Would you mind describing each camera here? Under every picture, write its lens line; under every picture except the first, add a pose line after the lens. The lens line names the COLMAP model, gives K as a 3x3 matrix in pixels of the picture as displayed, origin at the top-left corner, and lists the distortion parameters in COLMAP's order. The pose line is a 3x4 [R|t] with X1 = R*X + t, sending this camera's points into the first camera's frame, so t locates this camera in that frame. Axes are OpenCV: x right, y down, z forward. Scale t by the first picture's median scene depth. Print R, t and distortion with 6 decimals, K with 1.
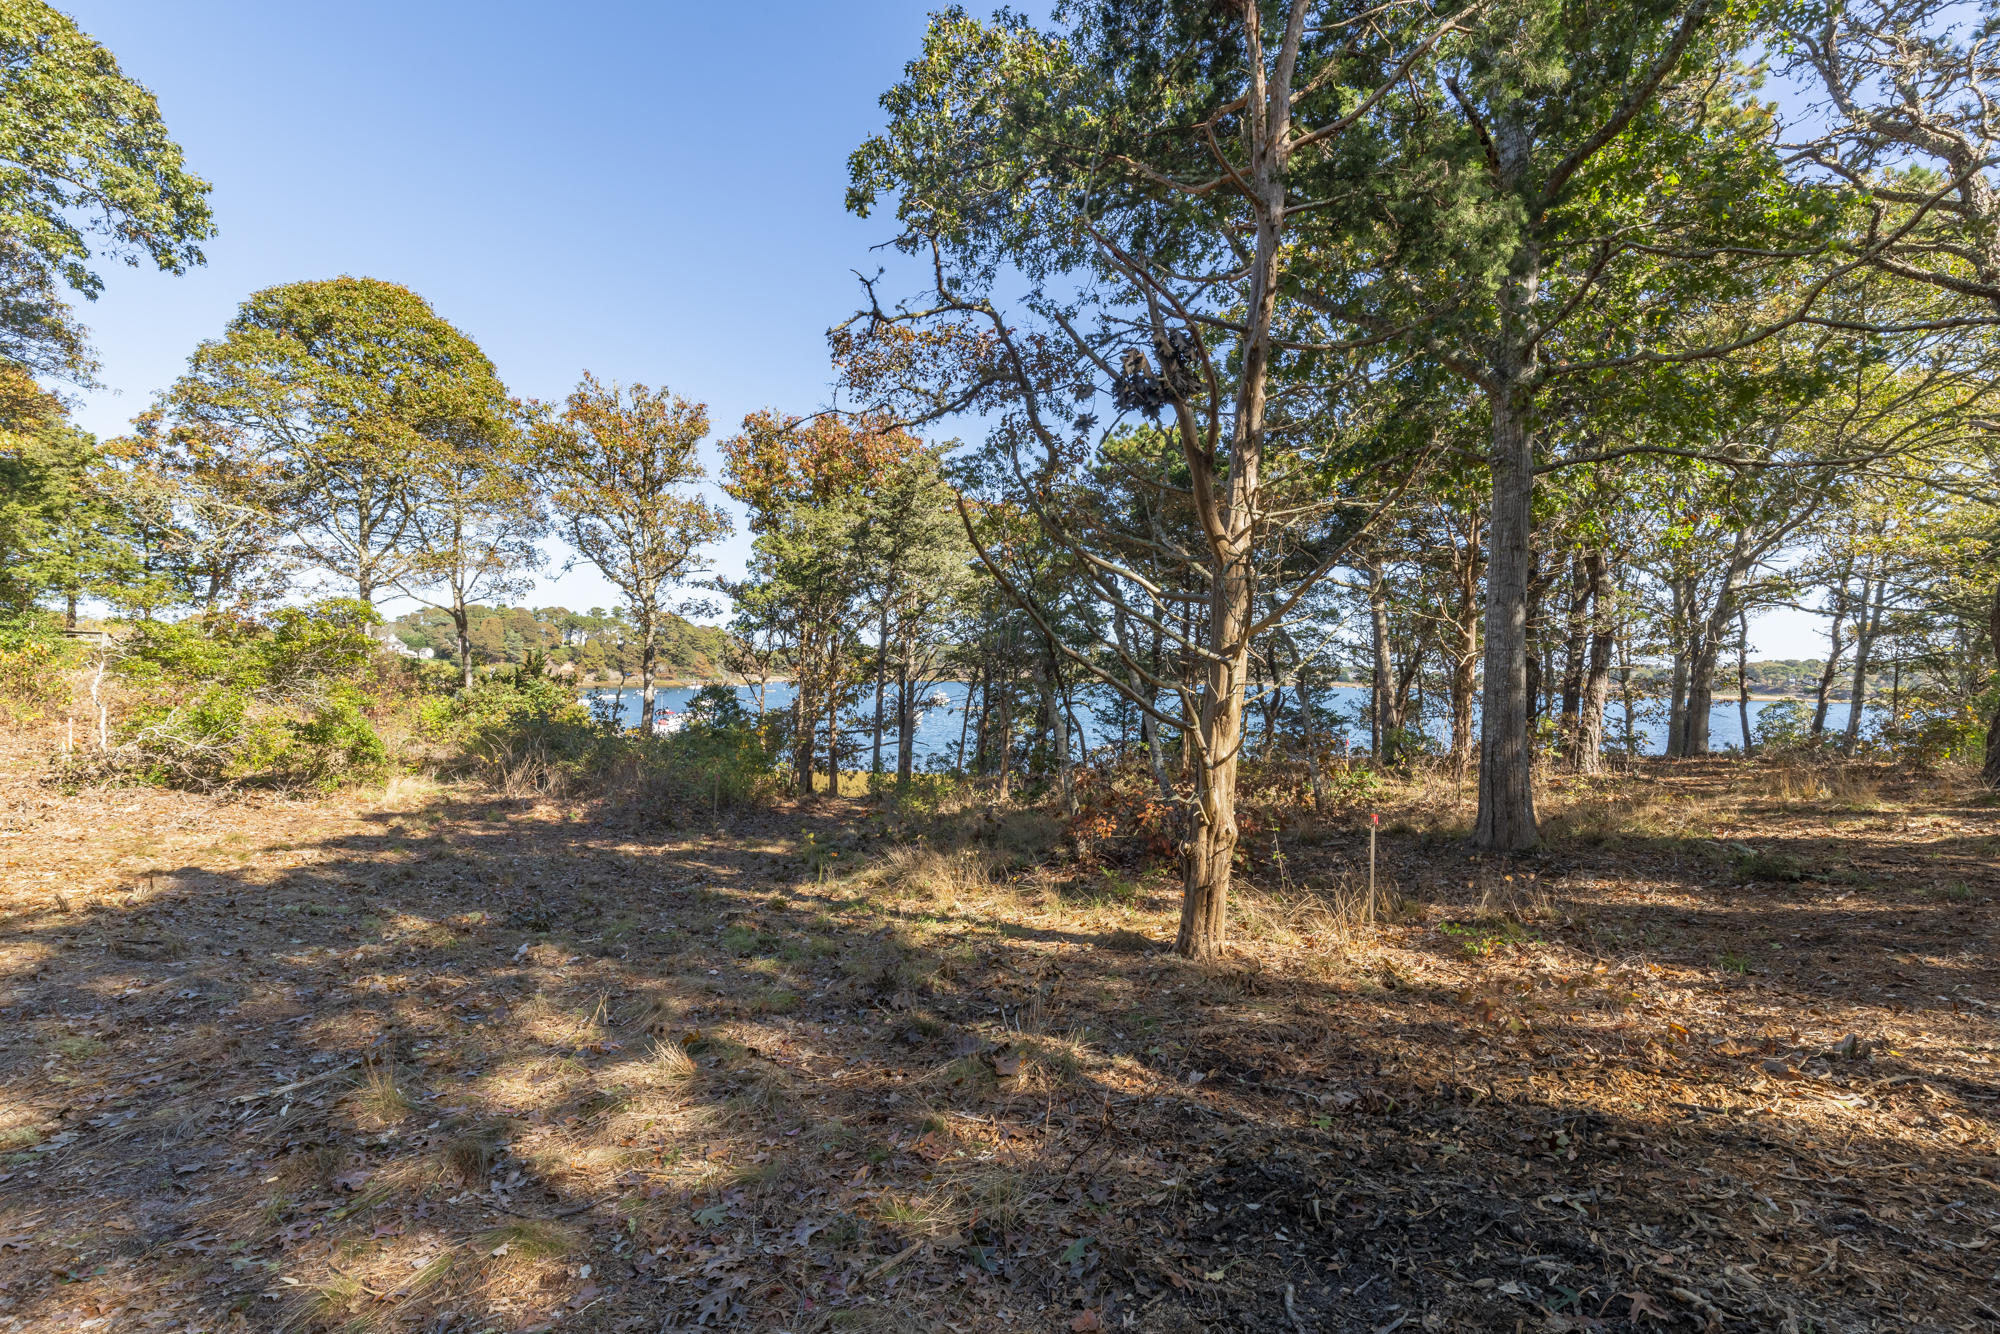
lens RADIAL K [[935.0, 0, 1000.0], [0, 935.0, 667.0], [0, 0, 1]] dist [0.022855, 0.000521]
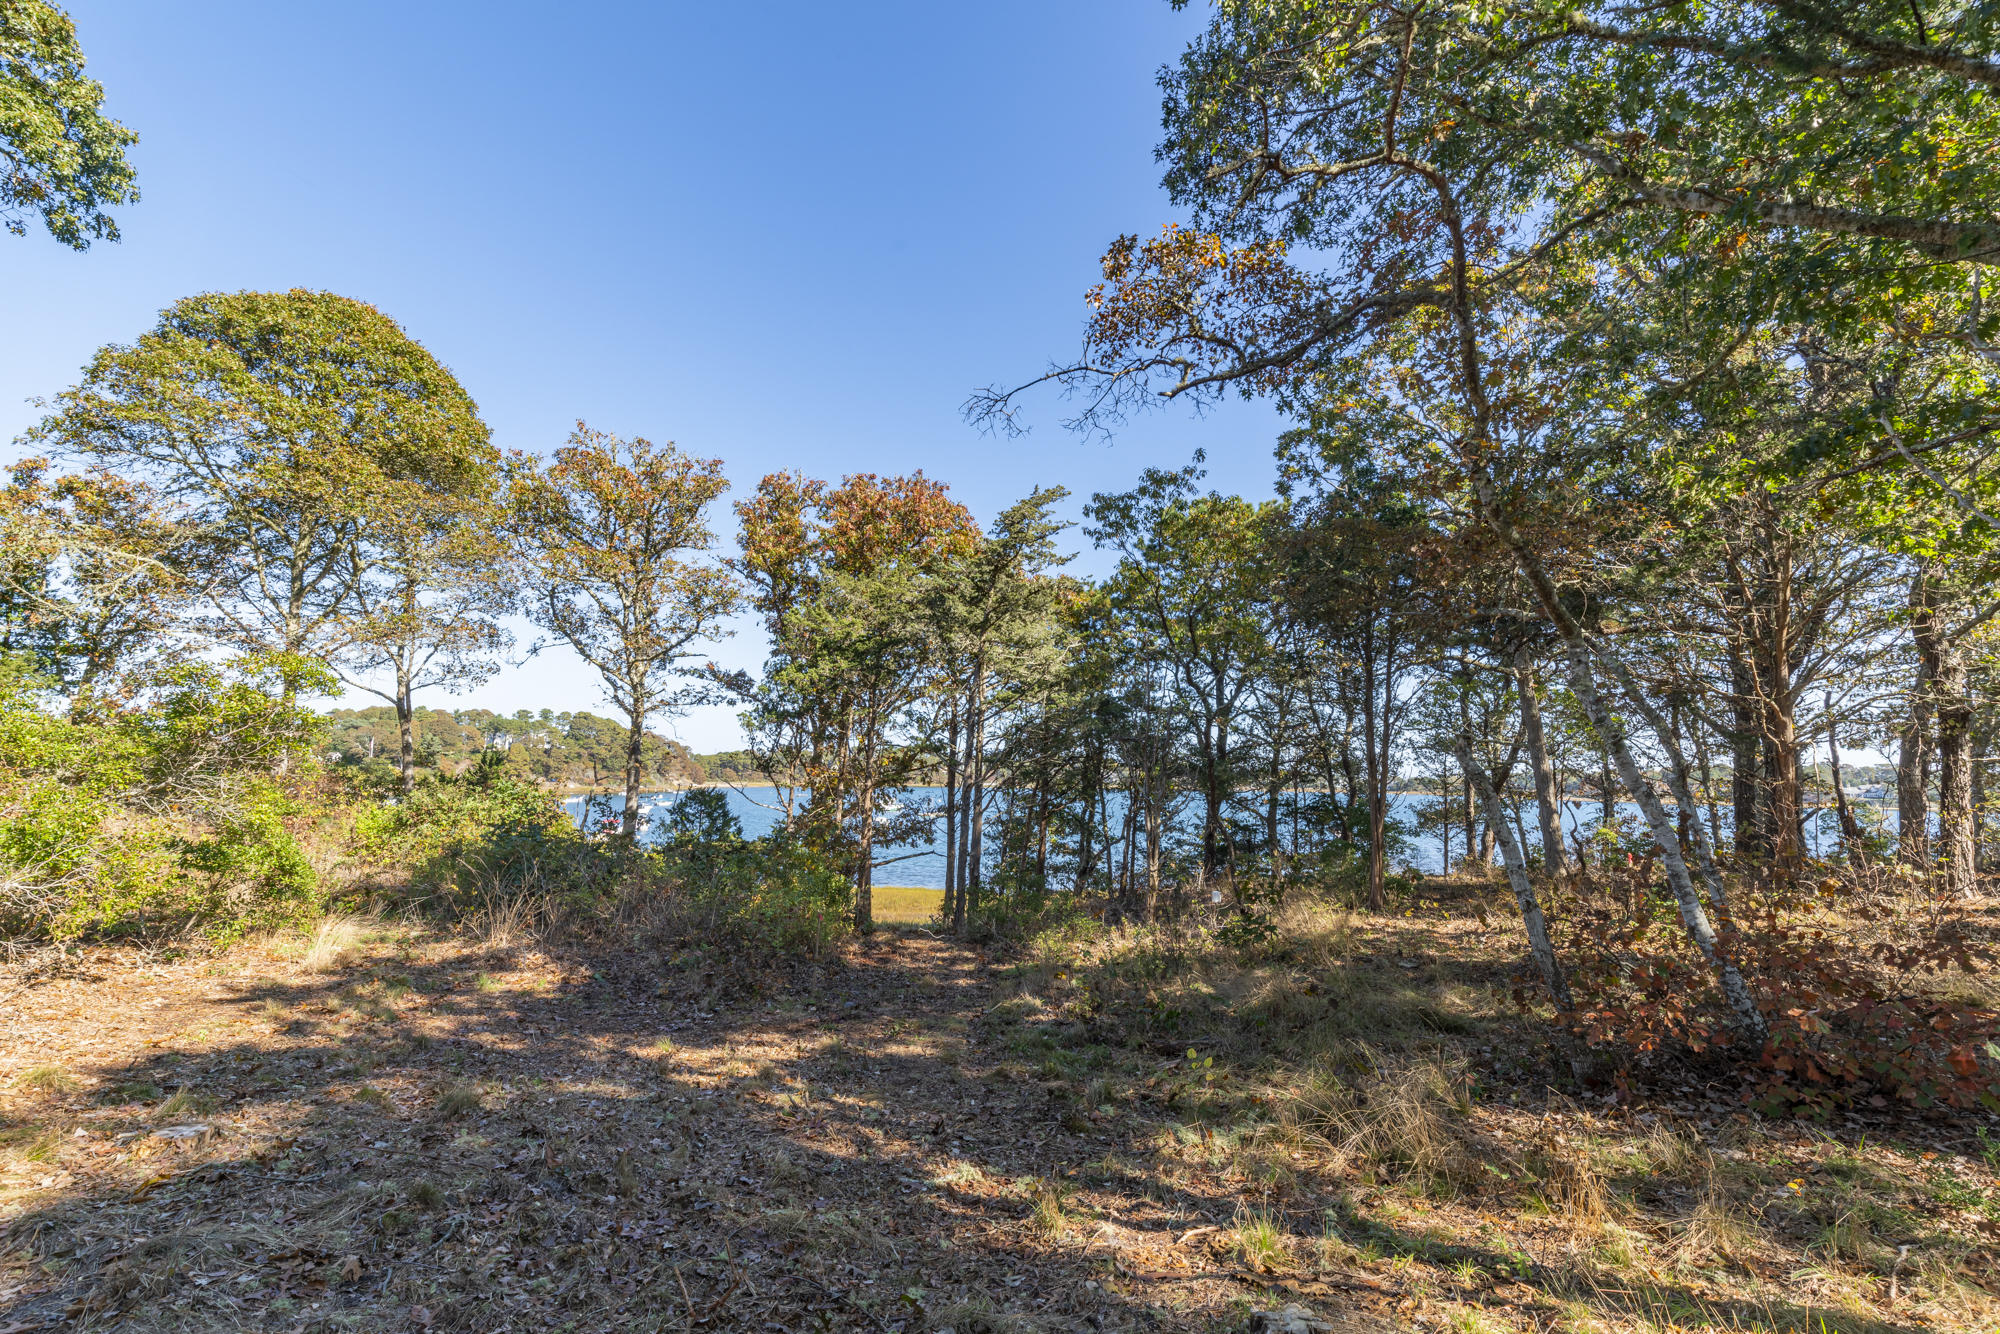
lens RADIAL K [[935.0, 0, 1000.0], [0, 935.0, 667.0], [0, 0, 1]] dist [0.022855, 0.000521]
pose [[0.997762, 0.008907, 0.066275, -0.112466], [-0.001392, 0.993640, -0.112591, 0.005825], [-0.066857, 0.112247, 0.991429, 0.147739]]
